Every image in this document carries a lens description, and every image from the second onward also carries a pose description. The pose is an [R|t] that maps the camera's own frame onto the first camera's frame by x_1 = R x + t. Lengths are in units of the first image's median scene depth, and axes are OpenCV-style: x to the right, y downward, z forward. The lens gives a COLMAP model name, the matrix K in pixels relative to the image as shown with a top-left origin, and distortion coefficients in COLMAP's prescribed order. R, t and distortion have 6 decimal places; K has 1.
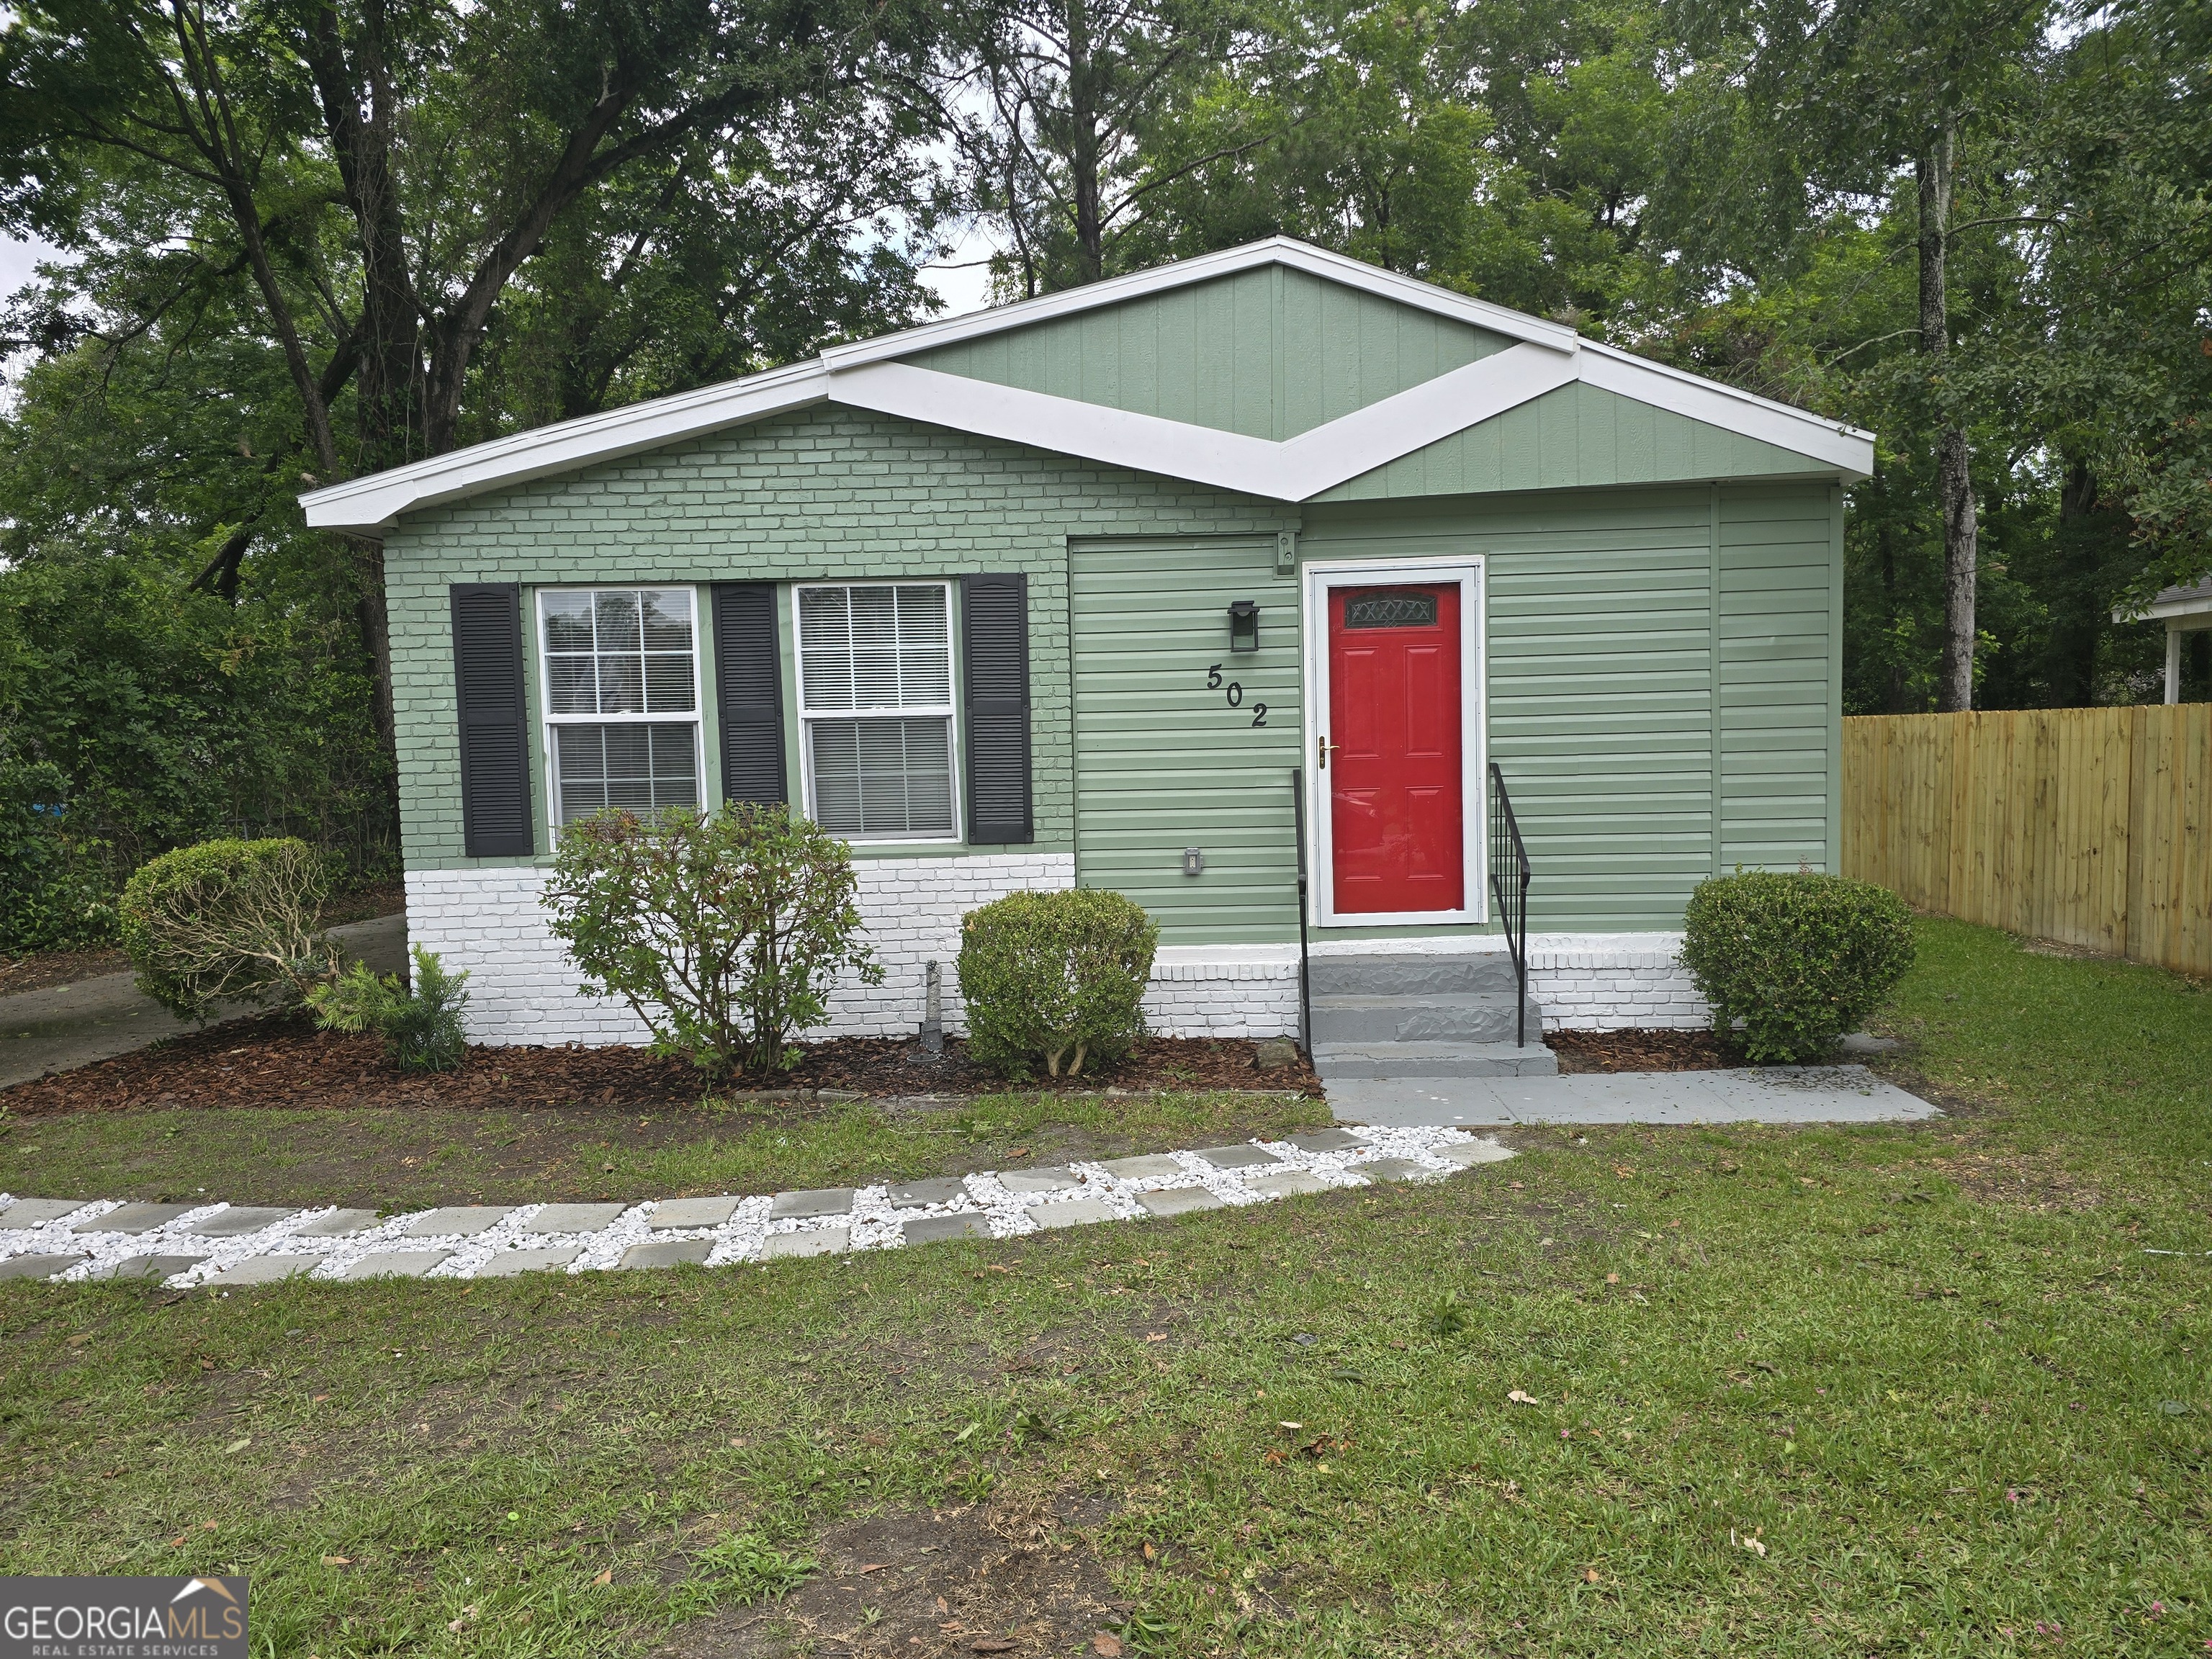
lens RADIAL K [[1524.7, 0, 1107.4], [0, 1524.7, 864.7], [0, 0, 1]] dist [0.081896, -0.079612]
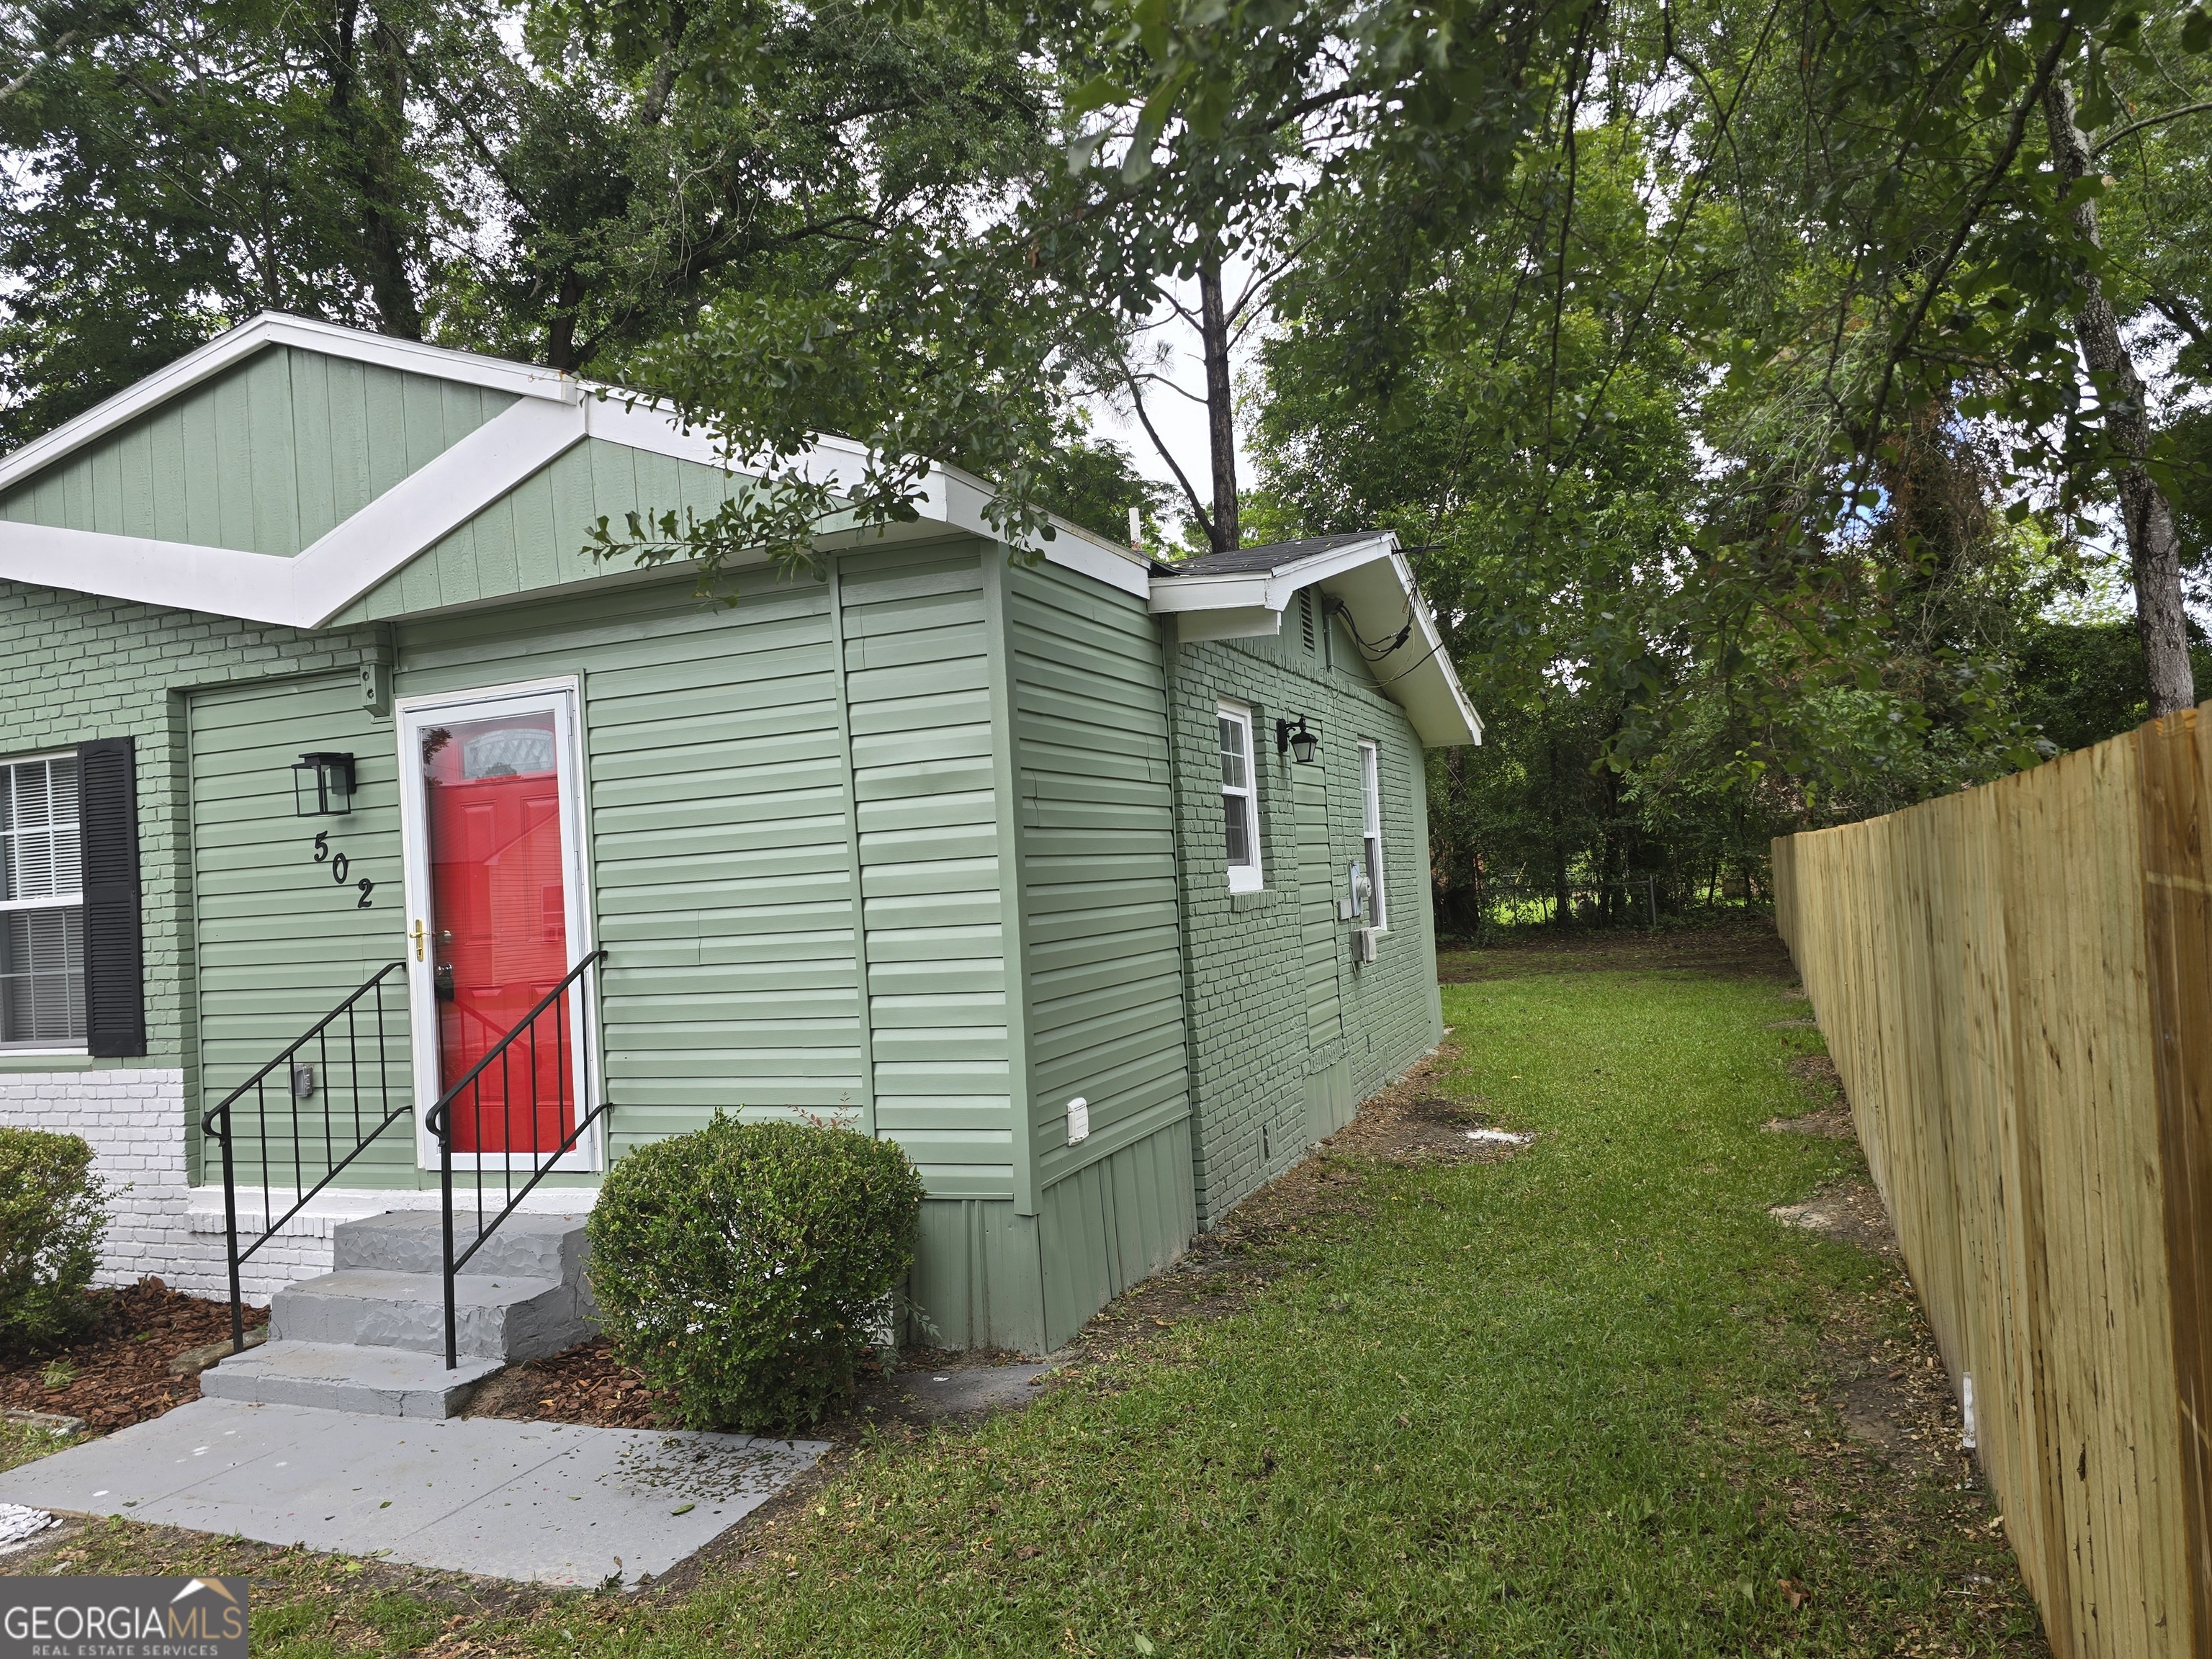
lens RADIAL K [[1506.8, 0, 1123.3], [0, 1506.8, 835.6], [0, 0, 1]] dist [0.080423, -0.077091]
pose [[0.928836, -0.041962, -0.368108, 0.767795], [0.006781, 0.995324, -0.096352, -0.049959], [0.370430, 0.086999, 0.924777, 0.419933]]
